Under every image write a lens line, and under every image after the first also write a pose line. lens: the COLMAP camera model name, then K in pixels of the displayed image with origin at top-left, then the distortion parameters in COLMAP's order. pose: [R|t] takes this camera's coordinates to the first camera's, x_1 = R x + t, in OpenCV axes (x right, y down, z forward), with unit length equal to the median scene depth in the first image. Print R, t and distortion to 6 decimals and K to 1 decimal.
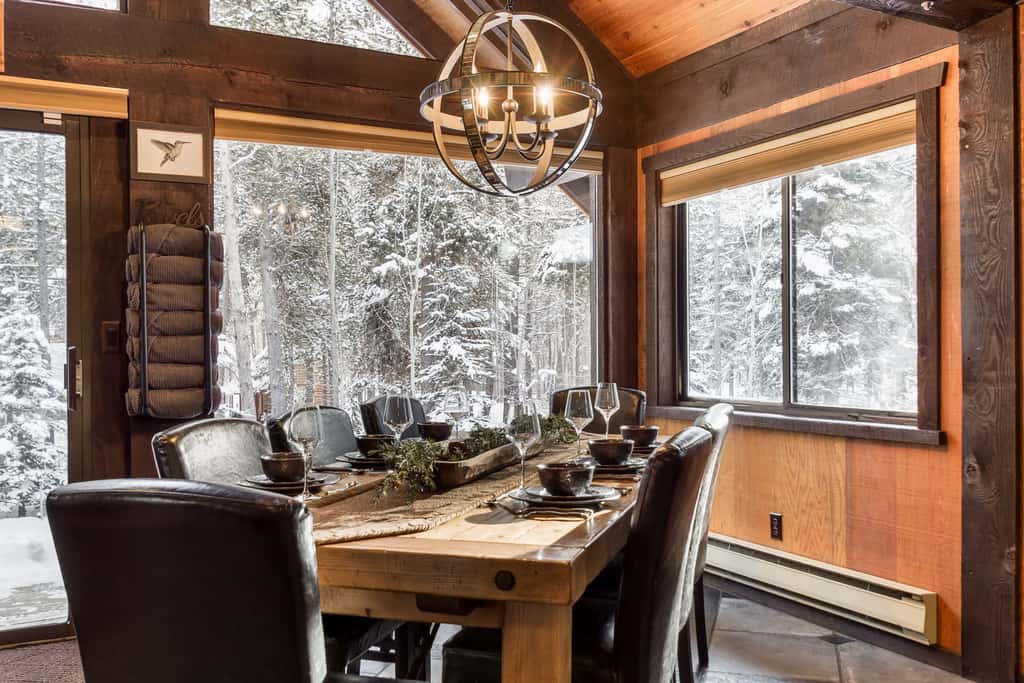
lens RADIAL K [[896.2, 0, 504.4], [0, 896.2, 346.1], [0, 0, 1]] dist [0.028026, 0.003134]
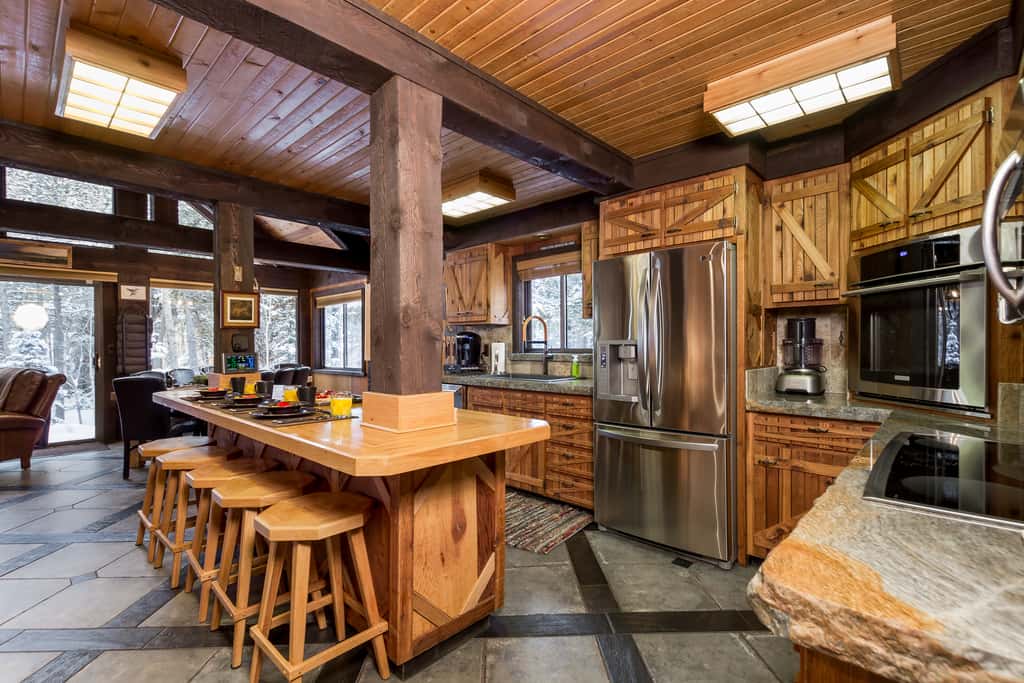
lens RADIAL K [[470.5, 0, 510.7], [0, 470.5, 347.0], [0, 0, 1]] dist [0.014810, -0.002743]
pose [[0.946503, 0.000472, 0.322695, 0.359679], [-0.001082, 0.999998, 0.001712, -0.022858], [-0.322693, -0.001969, 0.946501, -1.043703]]
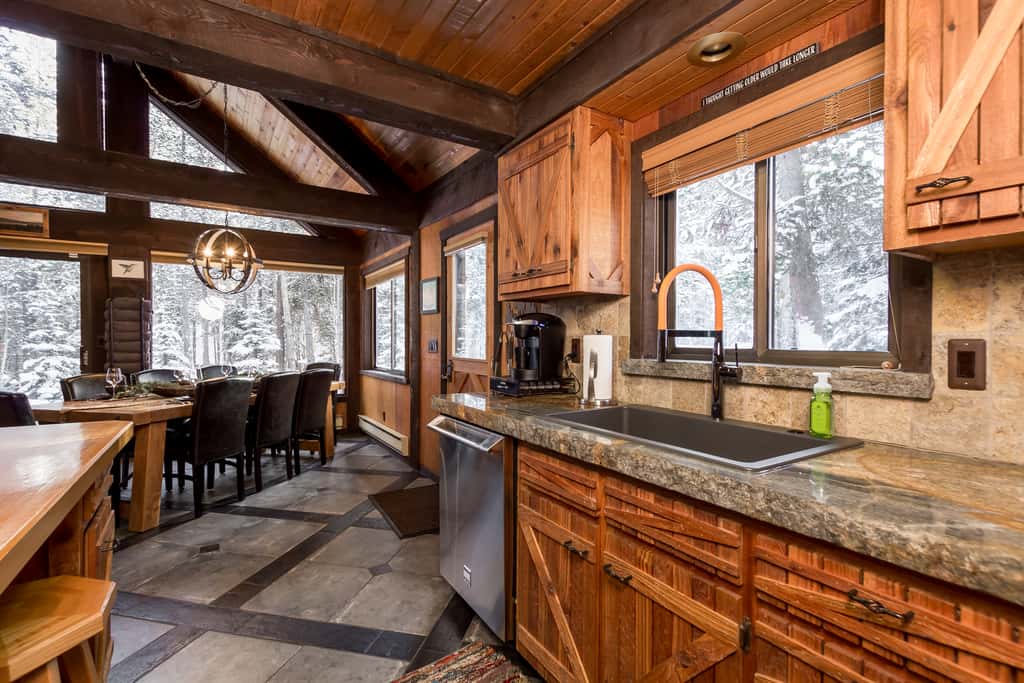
lens RADIAL K [[470.5, 0, 510.5], [0, 470.5, 344.1], [0, 0, 1]] dist [0.014810, -0.002743]
pose [[0.996714, 0.006643, 0.080723, 0.582334], [-0.007466, 0.999923, 0.009904, -0.025460], [-0.080651, -0.010475, 0.996687, -0.404902]]
